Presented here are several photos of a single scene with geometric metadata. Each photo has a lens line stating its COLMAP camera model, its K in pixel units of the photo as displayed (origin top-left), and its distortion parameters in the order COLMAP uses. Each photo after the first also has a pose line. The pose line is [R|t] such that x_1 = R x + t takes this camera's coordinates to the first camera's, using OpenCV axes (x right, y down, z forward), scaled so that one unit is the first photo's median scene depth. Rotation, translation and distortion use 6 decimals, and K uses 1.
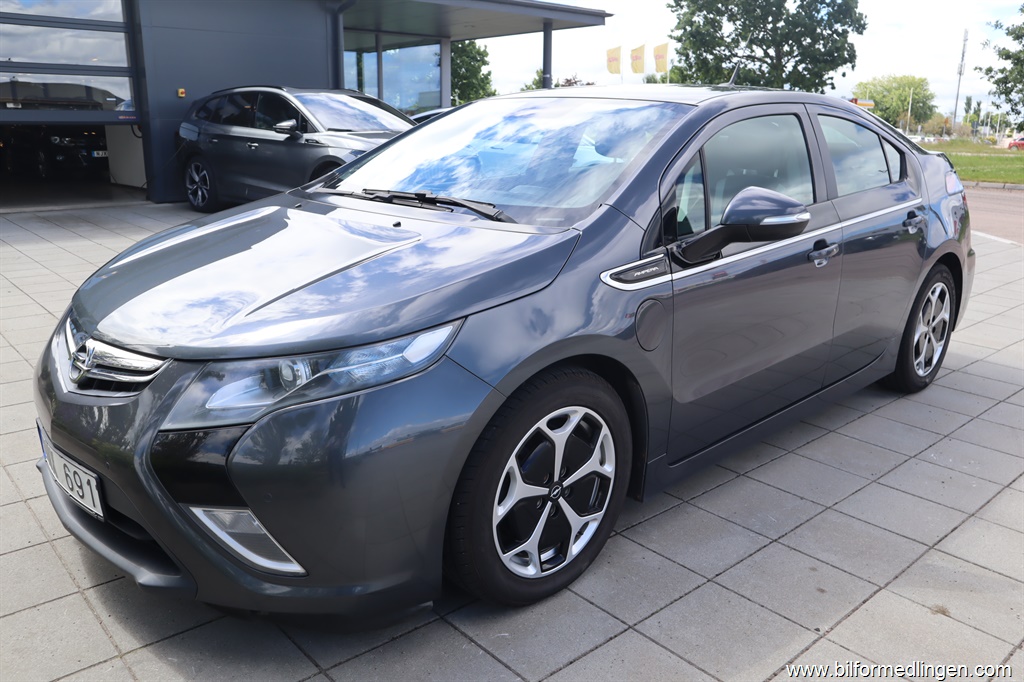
lens RADIAL K [[809.2, 0, 512.0], [0, 809.2, 341.0], [0, 0, 1]] dist [-0.059907, 0.002856]
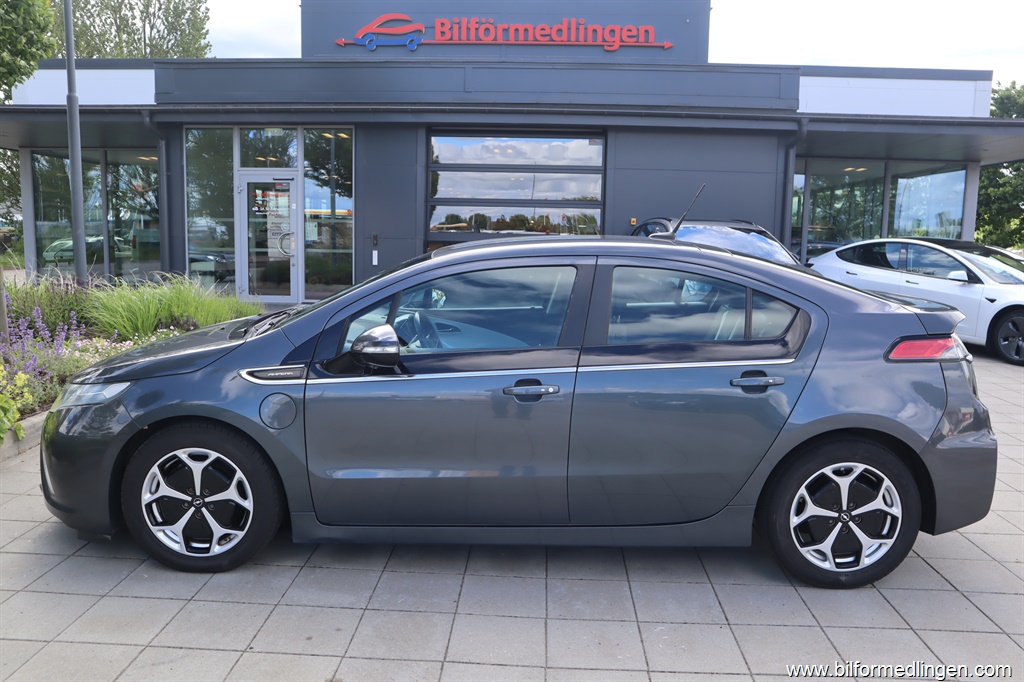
lens RADIAL K [[809.2, 0, 512.0], [0, 809.2, 341.0], [0, 0, 1]] dist [-0.059907, 0.002856]
pose [[0.723488, 0.097751, -0.683382, 1.435815], [-0.193412, 0.978980, -0.064729, -0.129242], [0.662690, 0.179005, 0.727186, 0.204299]]
